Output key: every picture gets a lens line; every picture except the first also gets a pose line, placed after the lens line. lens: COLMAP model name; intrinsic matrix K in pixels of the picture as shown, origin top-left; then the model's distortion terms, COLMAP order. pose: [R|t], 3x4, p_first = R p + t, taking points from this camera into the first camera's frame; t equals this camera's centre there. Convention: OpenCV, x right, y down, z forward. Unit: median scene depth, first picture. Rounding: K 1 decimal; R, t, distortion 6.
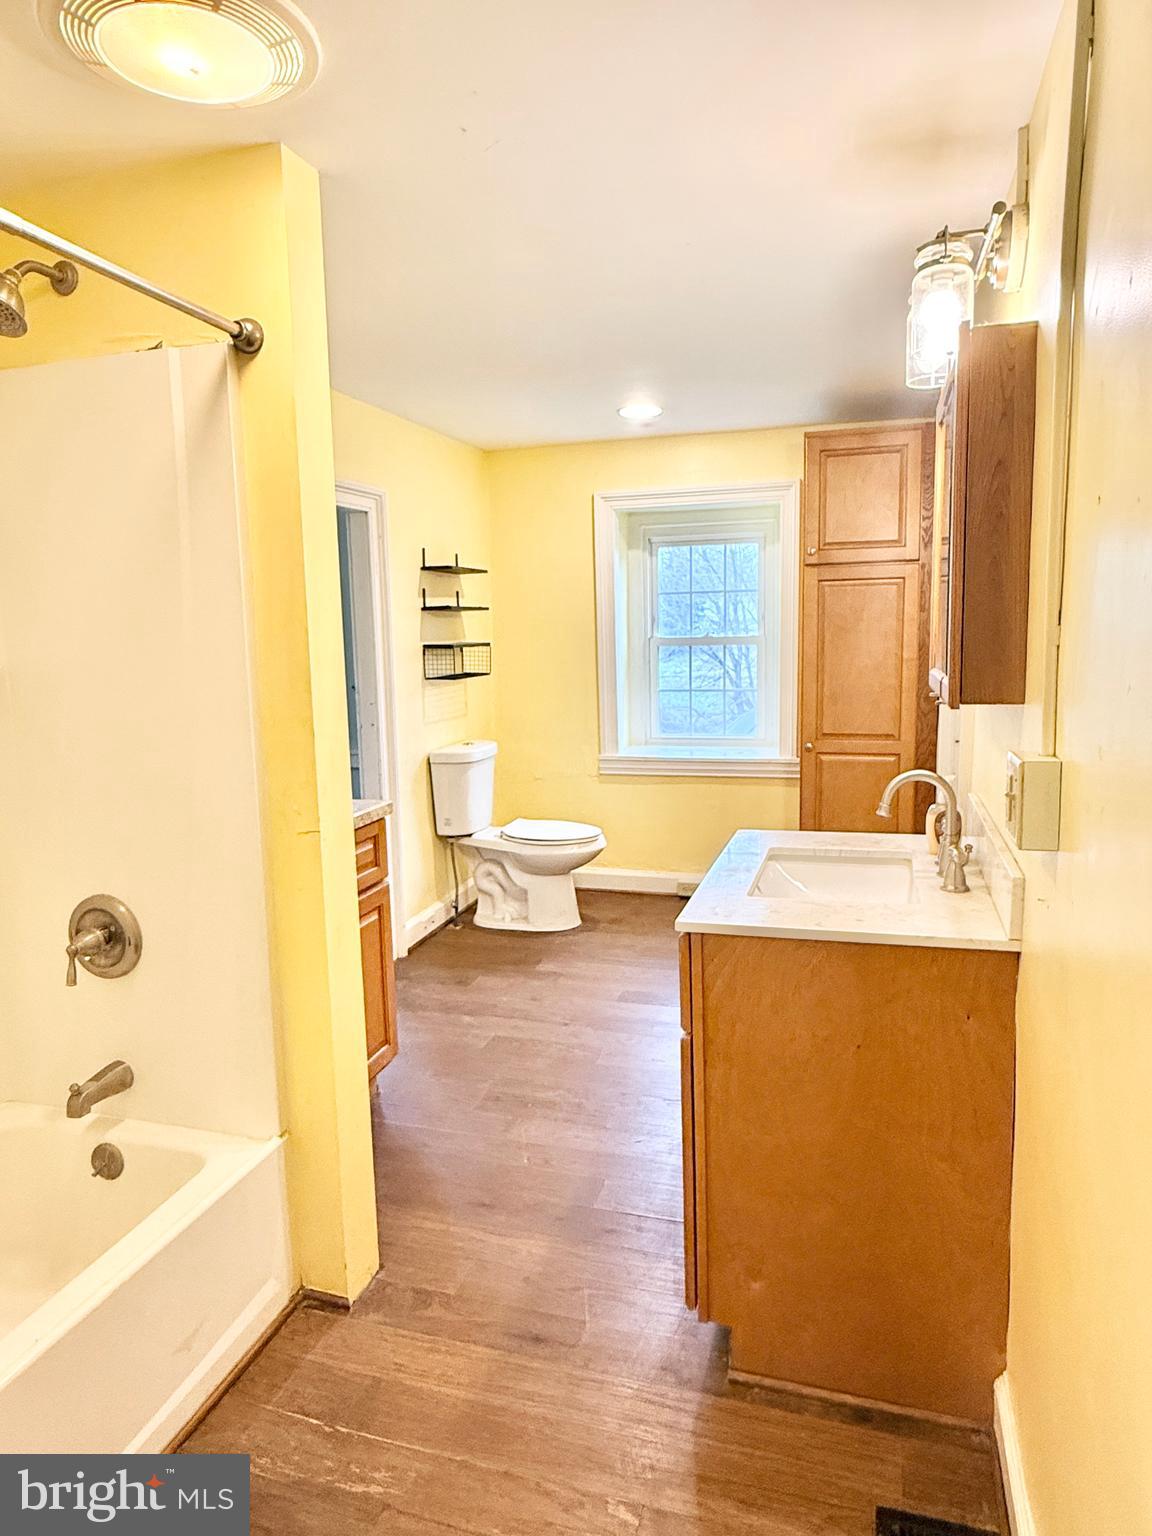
lens RADIAL K [[979.2, 0, 574.2], [0, 979.2, 766.2], [0, 0, 1]] dist [0.000525, 0.000013]
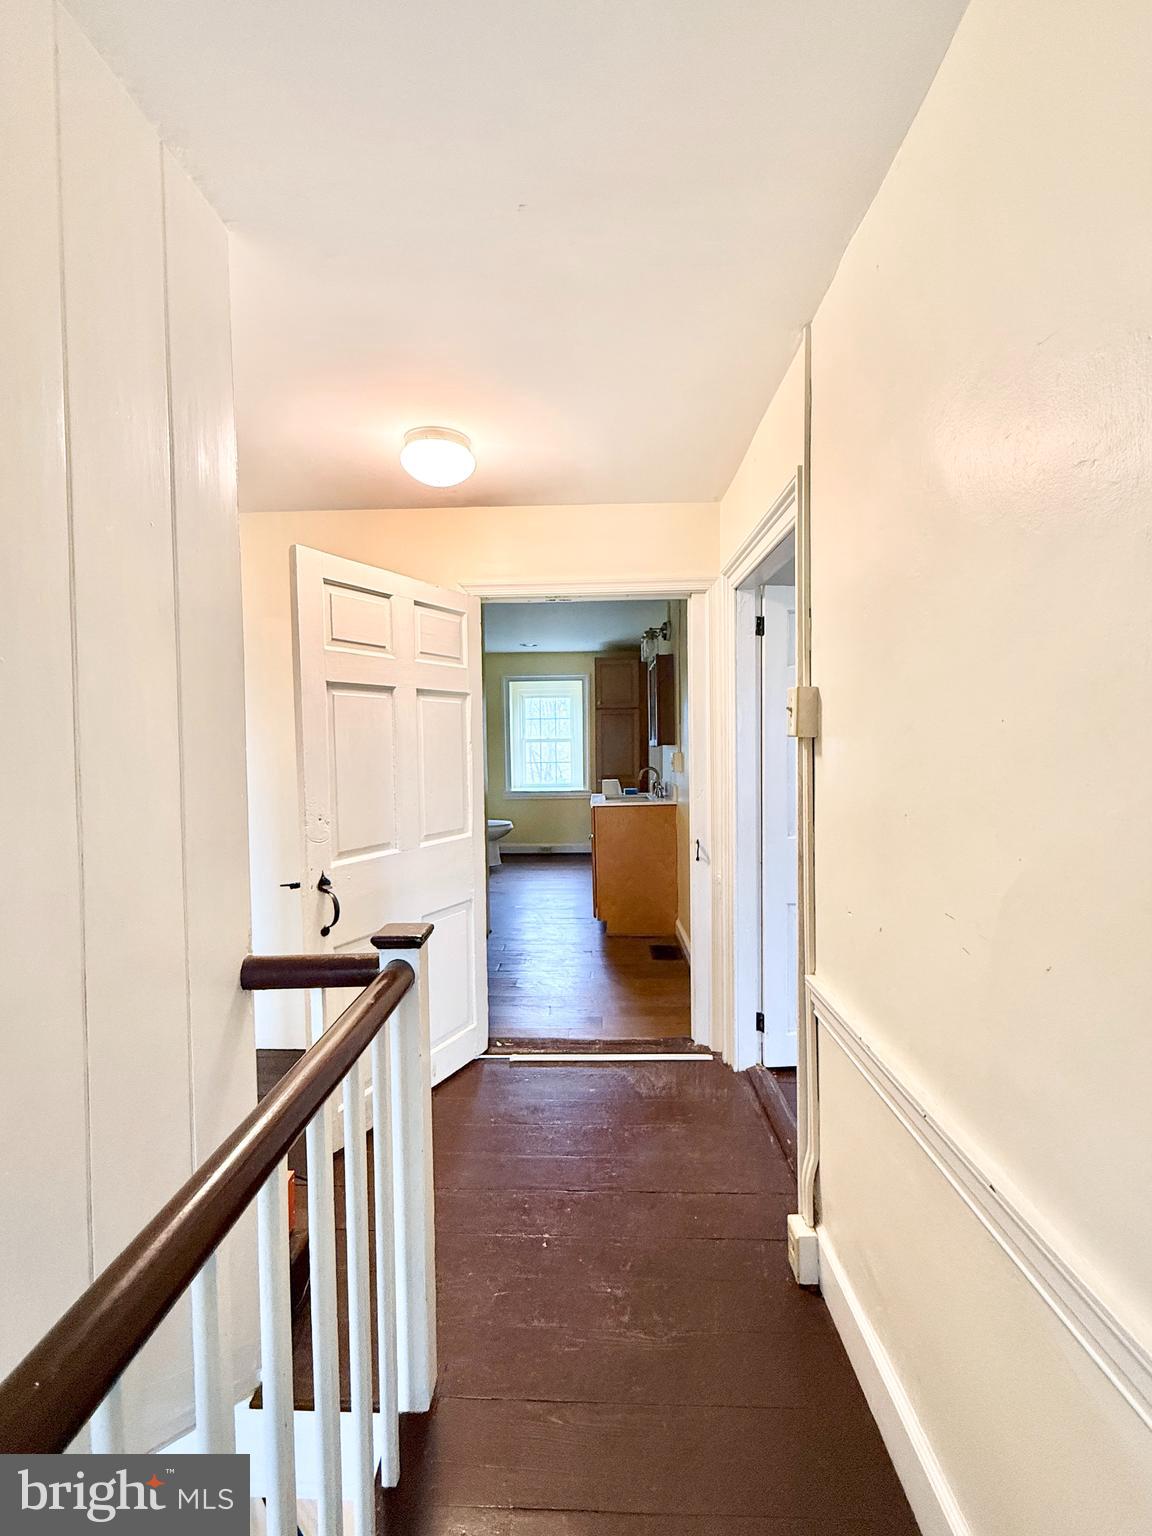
lens RADIAL K [[673.6, 0, 574.7], [0, 673.6, 766.8], [0, 0, 1]] dist [0.000023, -0.000002]
pose [[0.964818, 0.002067, 0.262910, -0.583888], [0.027391, 0.993738, -0.108329, 0.278174], [-0.261487, 0.111719, 0.958720, -1.348461]]
